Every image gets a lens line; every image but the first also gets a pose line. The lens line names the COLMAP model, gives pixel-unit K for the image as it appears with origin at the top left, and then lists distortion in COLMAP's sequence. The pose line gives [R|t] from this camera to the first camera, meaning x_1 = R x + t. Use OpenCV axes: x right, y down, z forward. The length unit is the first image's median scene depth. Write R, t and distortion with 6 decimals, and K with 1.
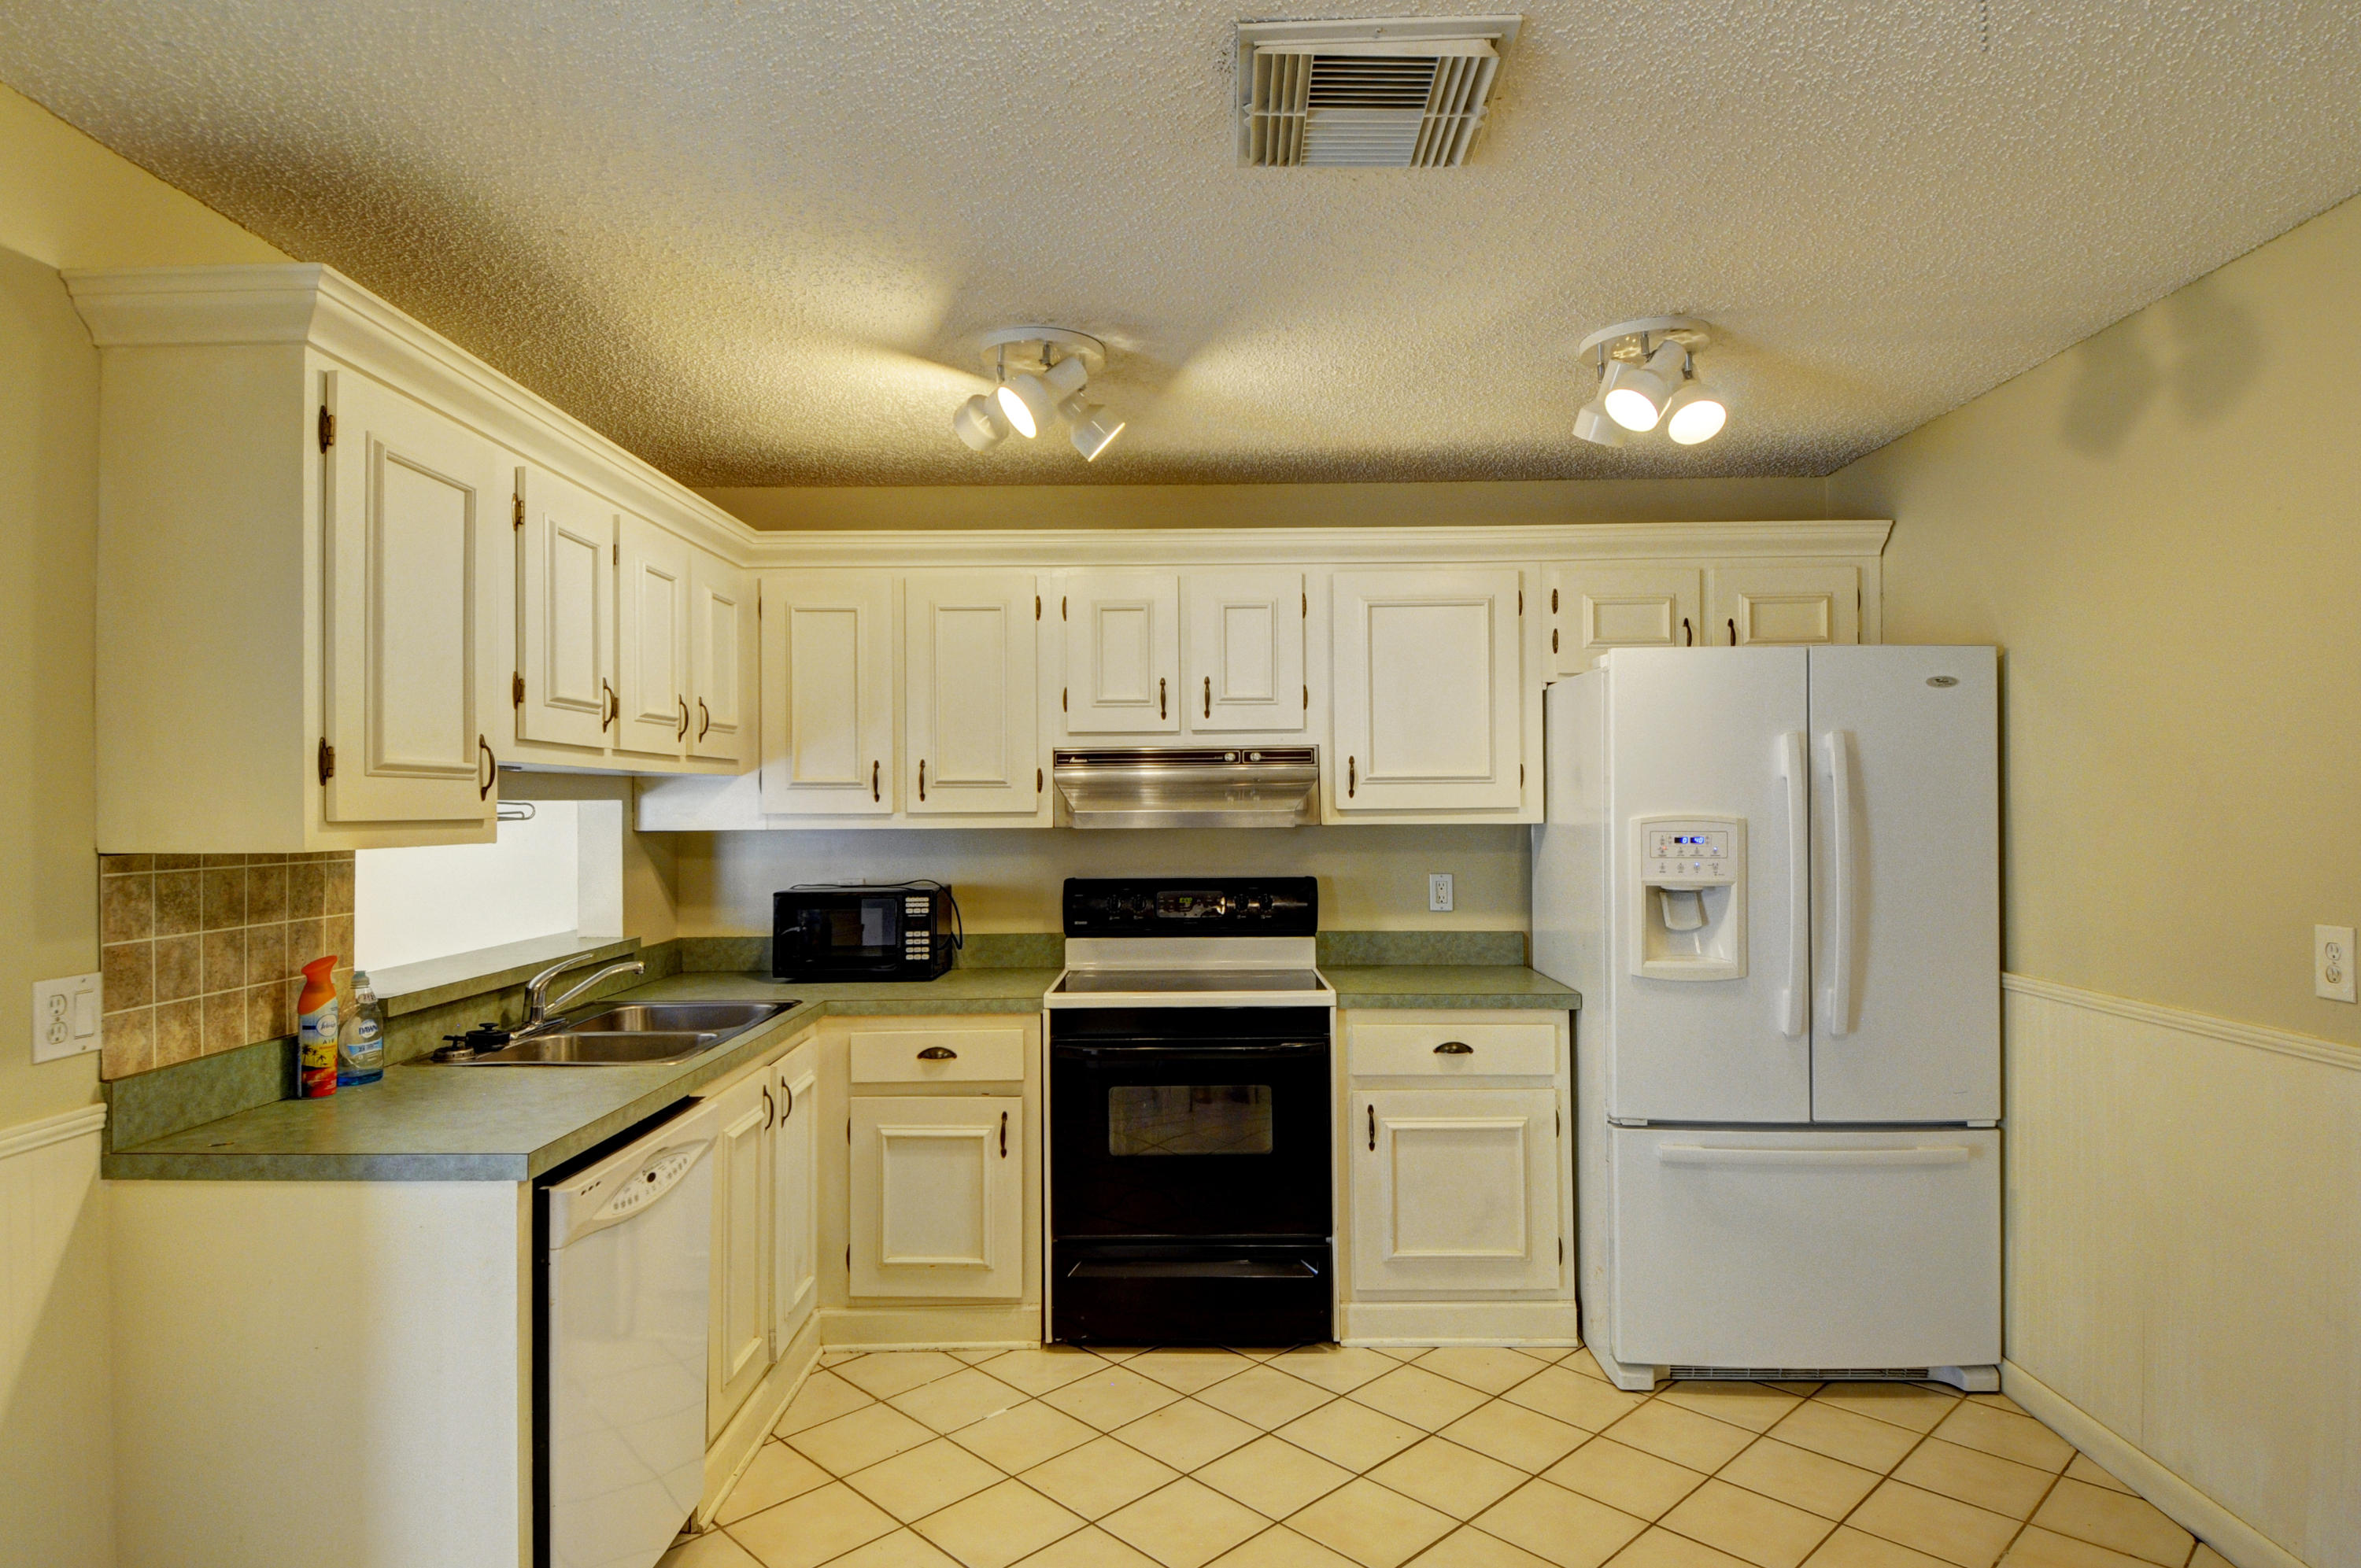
lens RADIAL K [[1320.6, 0, 1184.3], [0, 1320.6, 791.9], [0, 0, 1]] dist [0.043795, -0.050730]
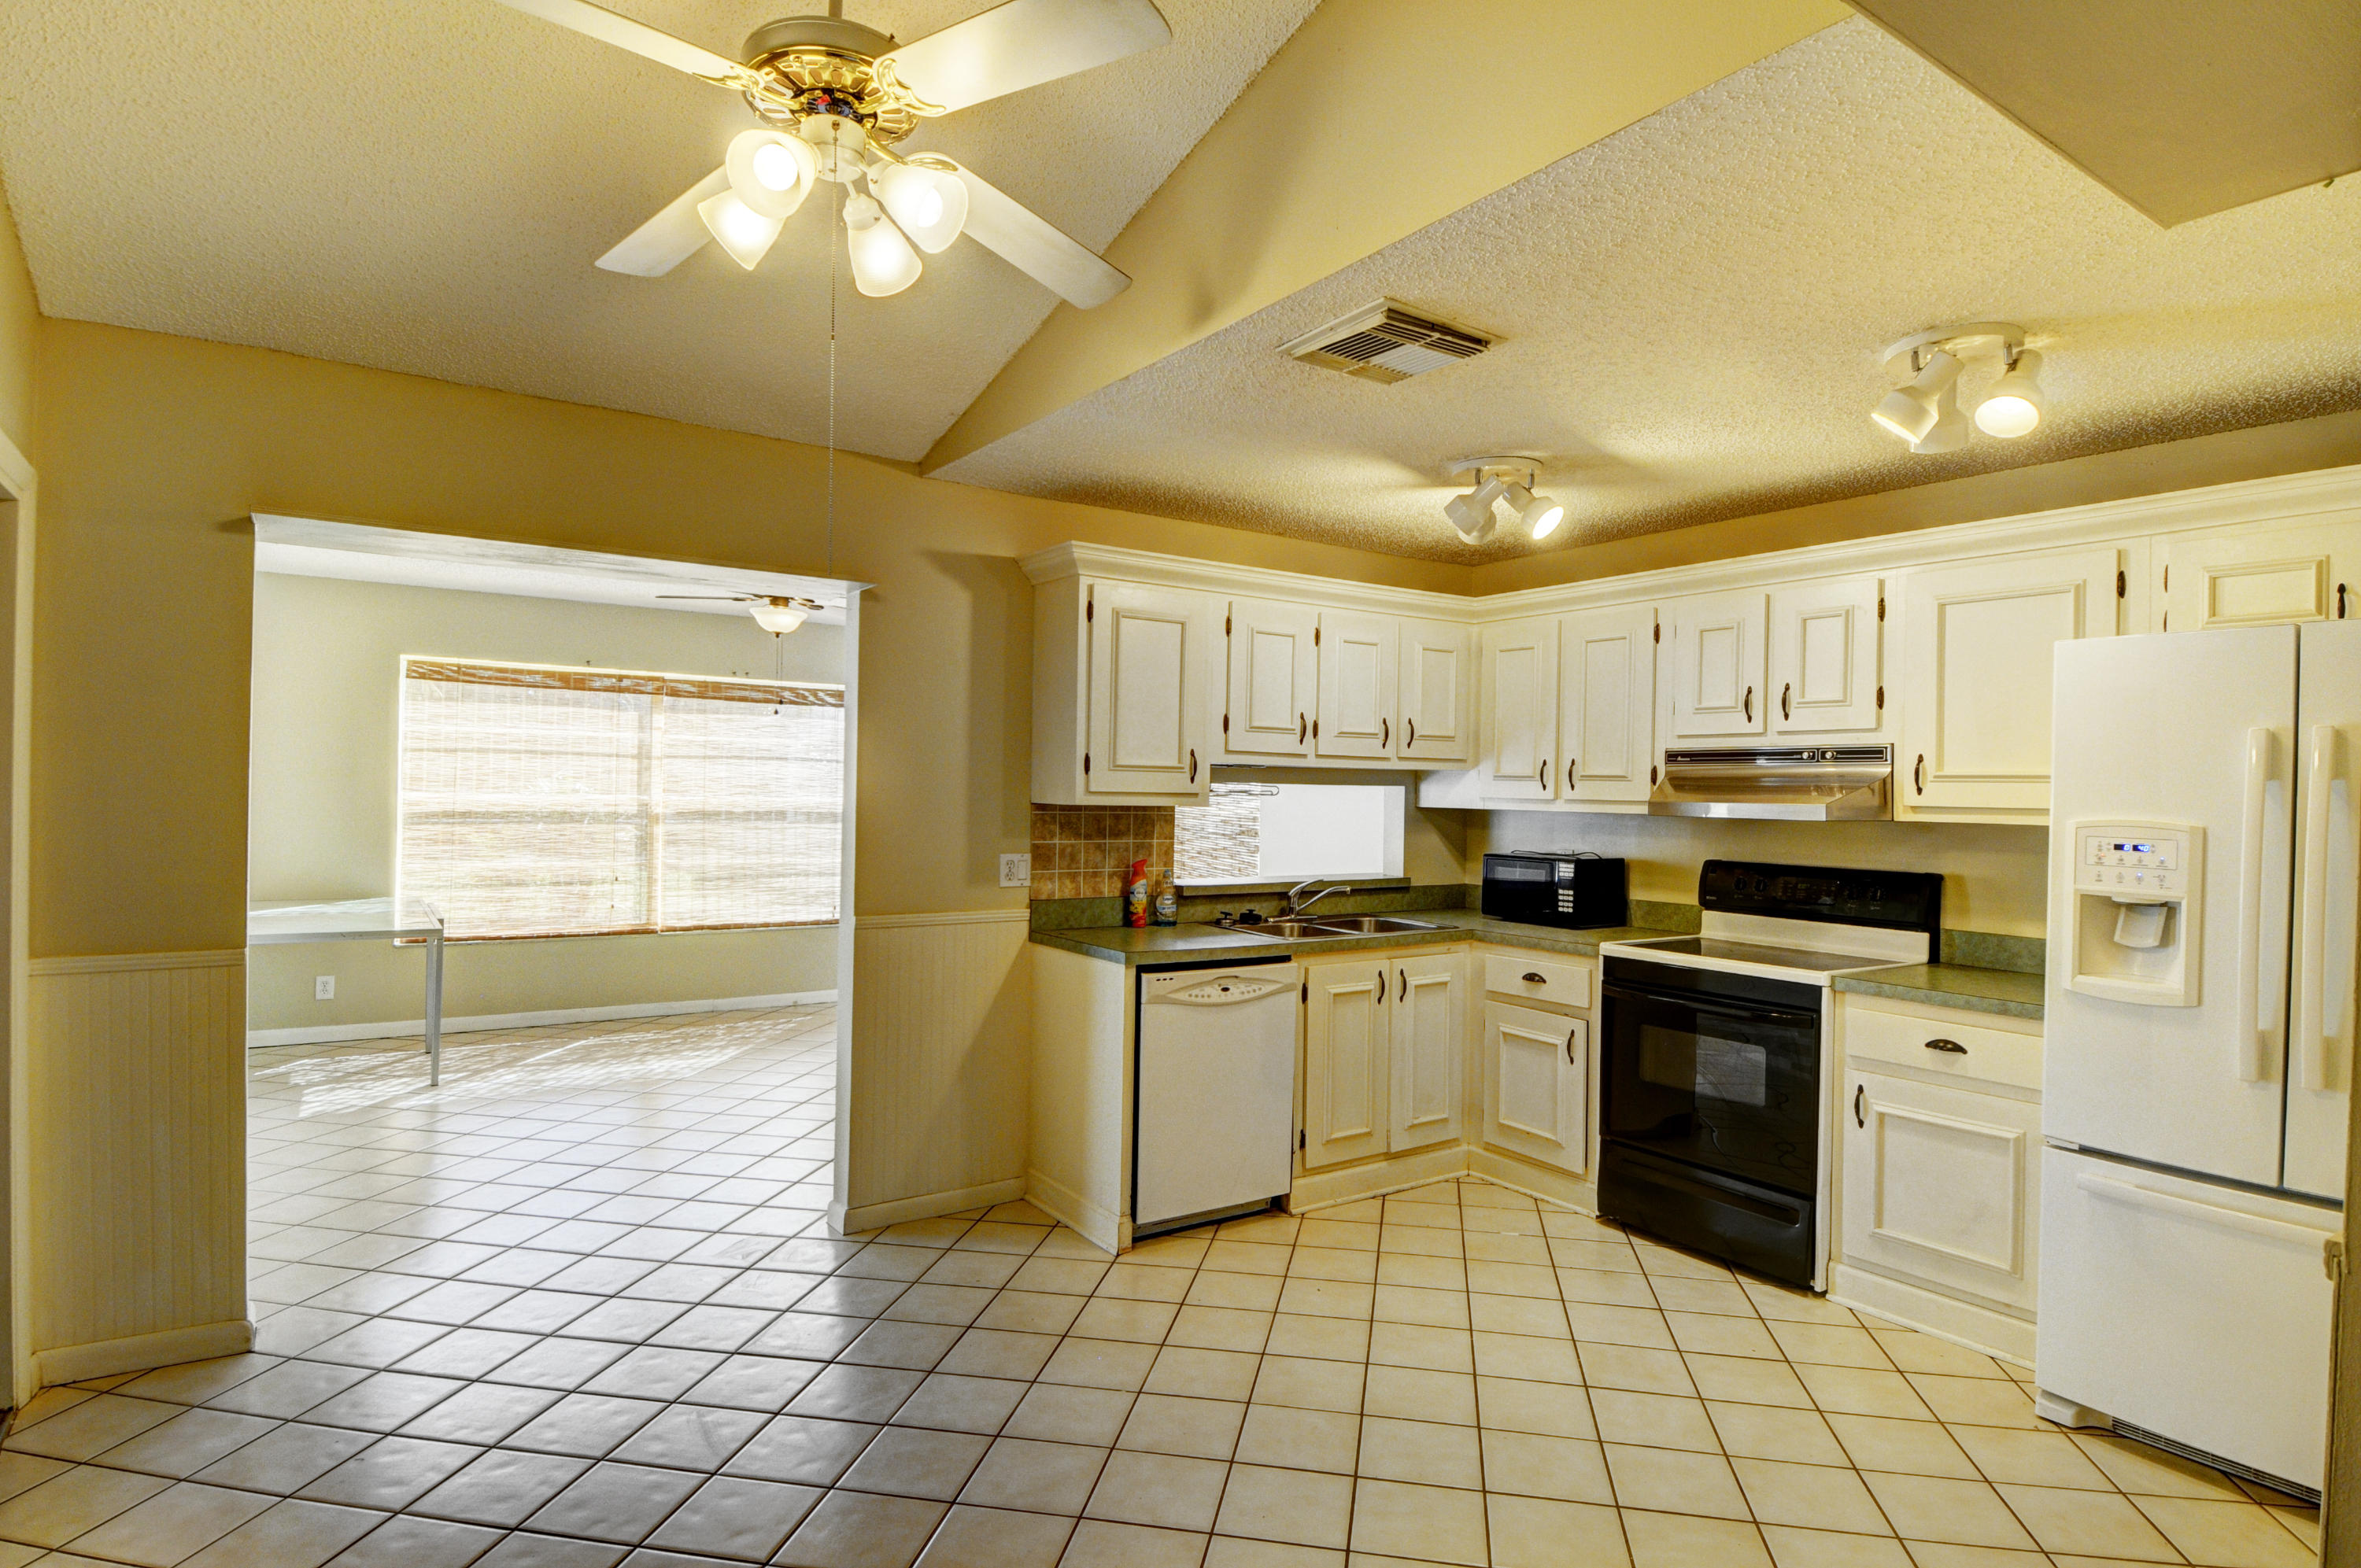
lens RADIAL K [[1260.7, 0, 1169.6], [0, 1260.7, 792.2], [0, 0, 1]] dist [0.056728, -0.060788]
pose [[0.562604, 0.020197, -0.826480, 0.672429], [-0.013058, 0.999794, 0.015544, -0.006081], [0.826624, 0.002047, 0.562751, -0.031260]]
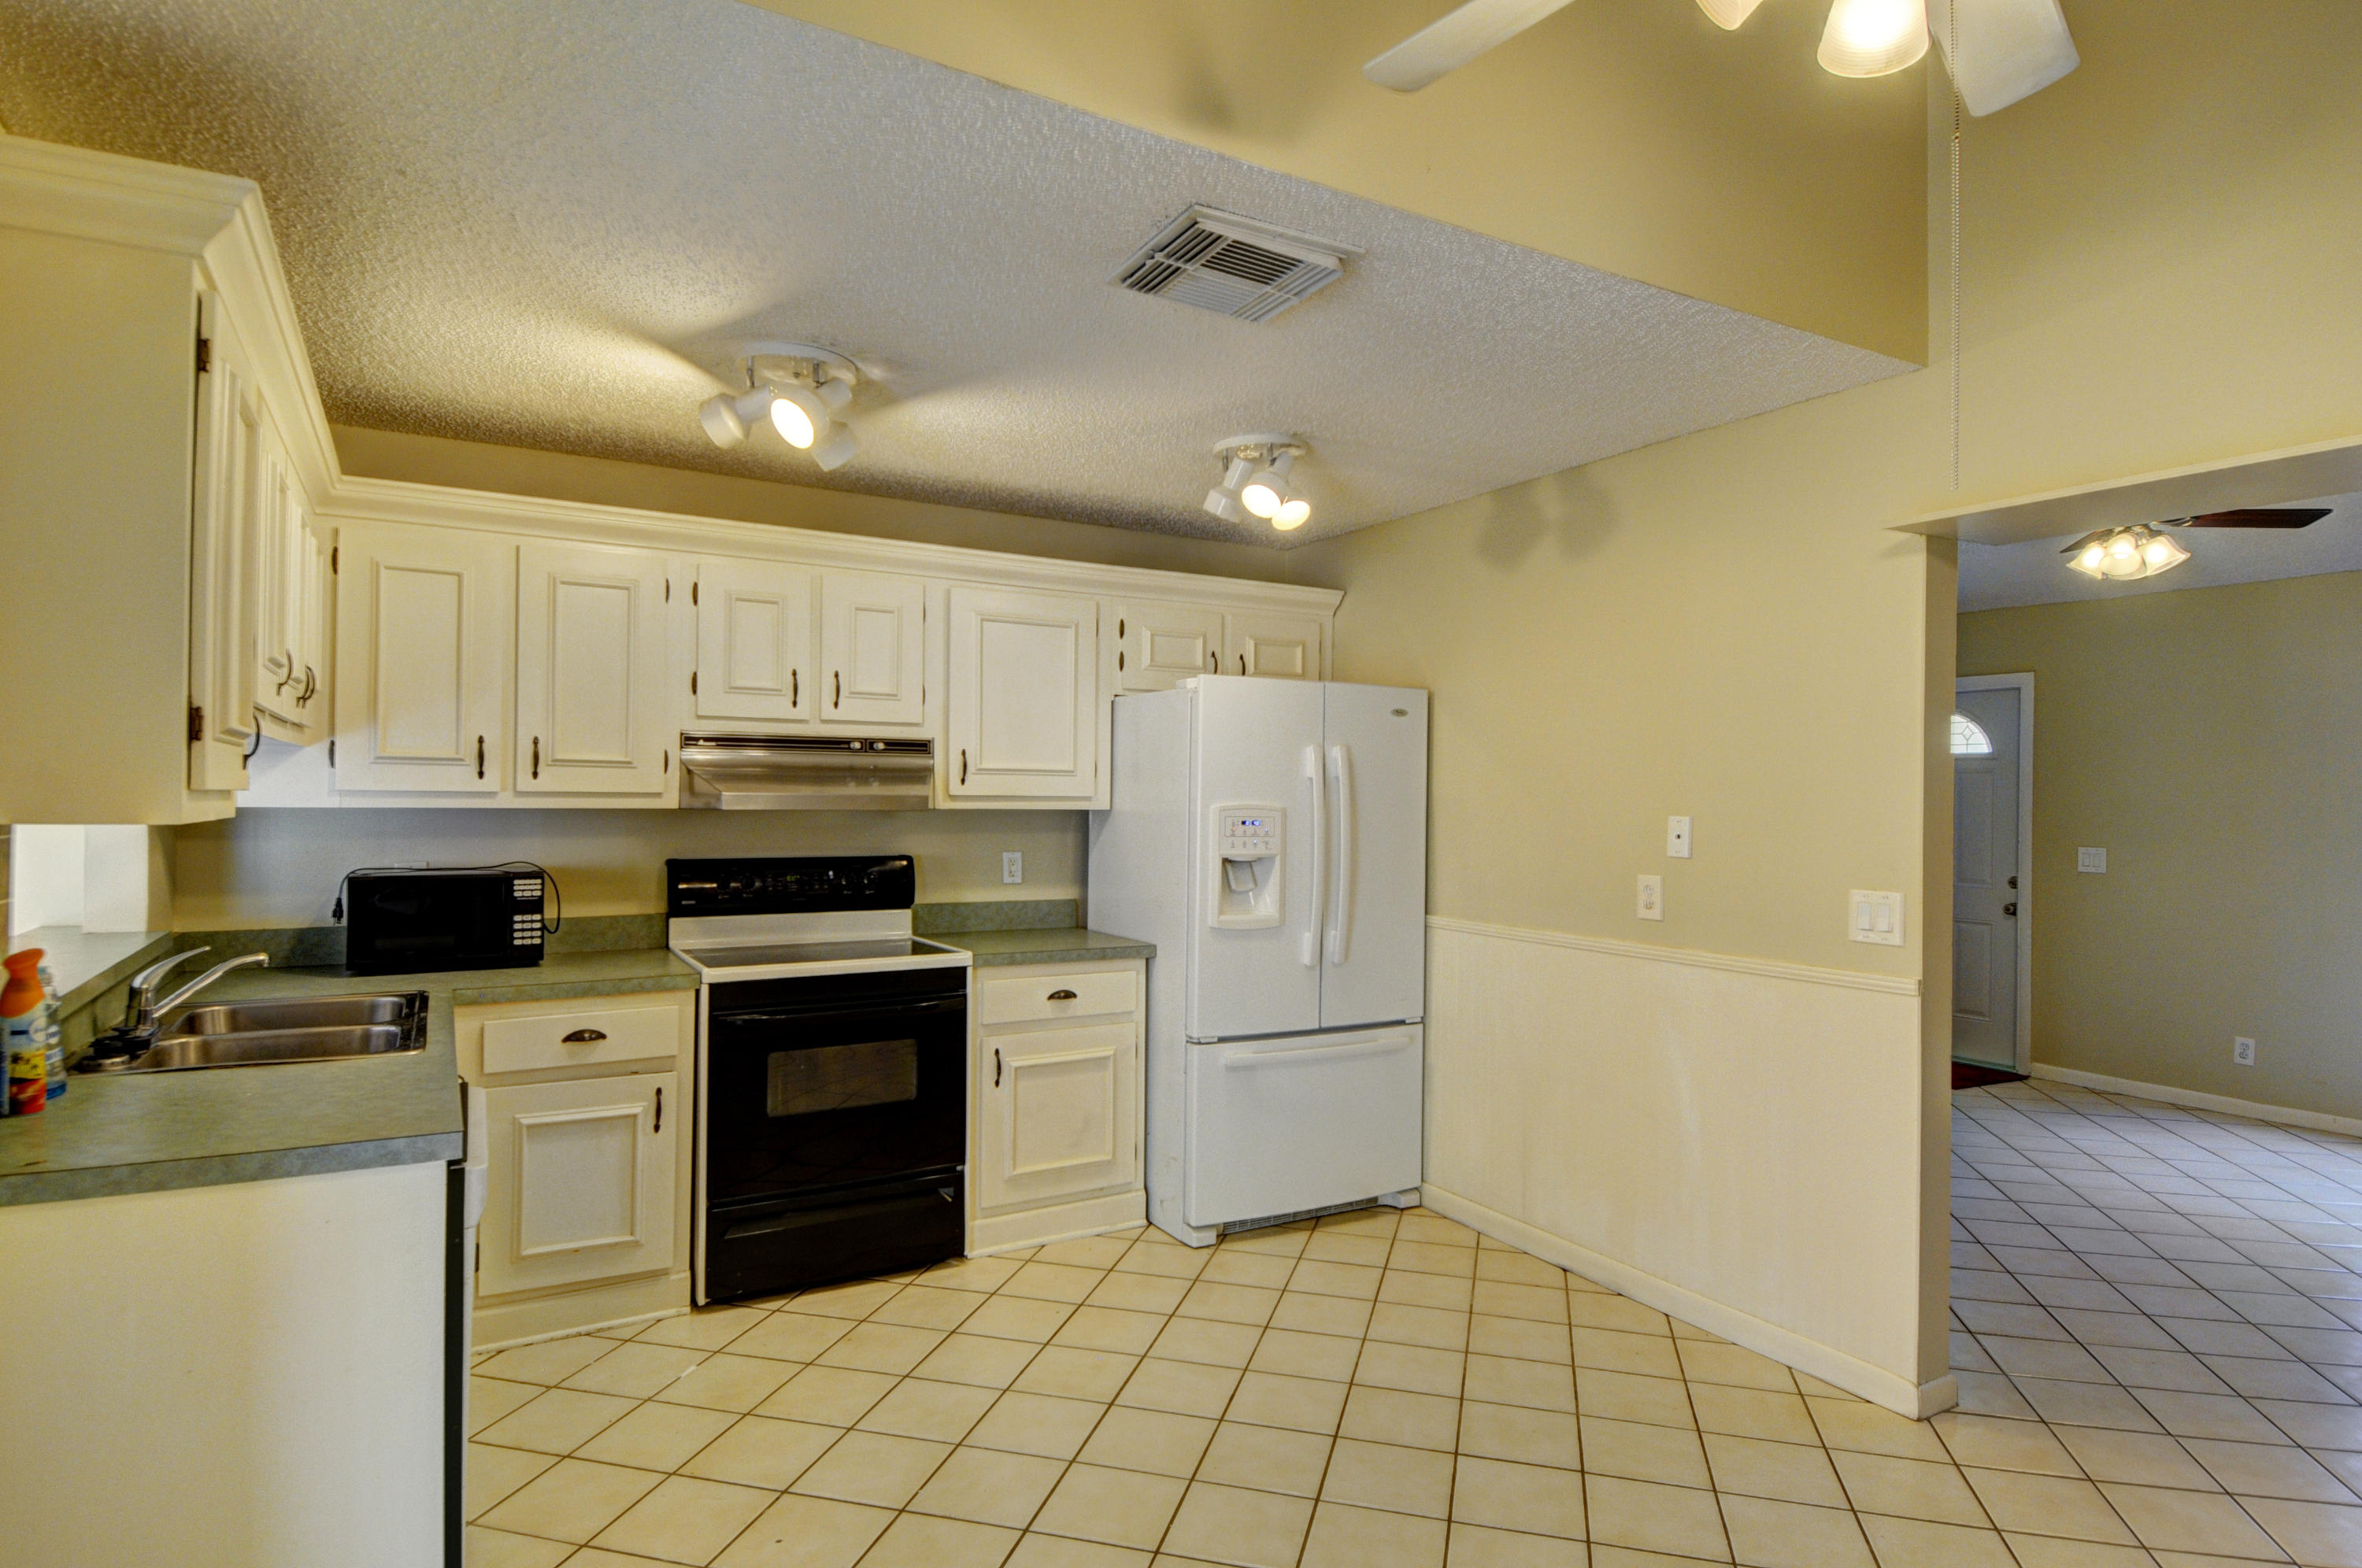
lens RADIAL K [[1282.7, 0, 1191.7], [0, 1282.7, 796.7], [0, 0, 1]] dist [0.061500, -0.061506]
pose [[0.854181, 0.016484, 0.519715, -0.309160], [-0.022544, 0.999732, 0.005344, 0.004130], [-0.519488, -0.016282, 0.854323, -0.058140]]
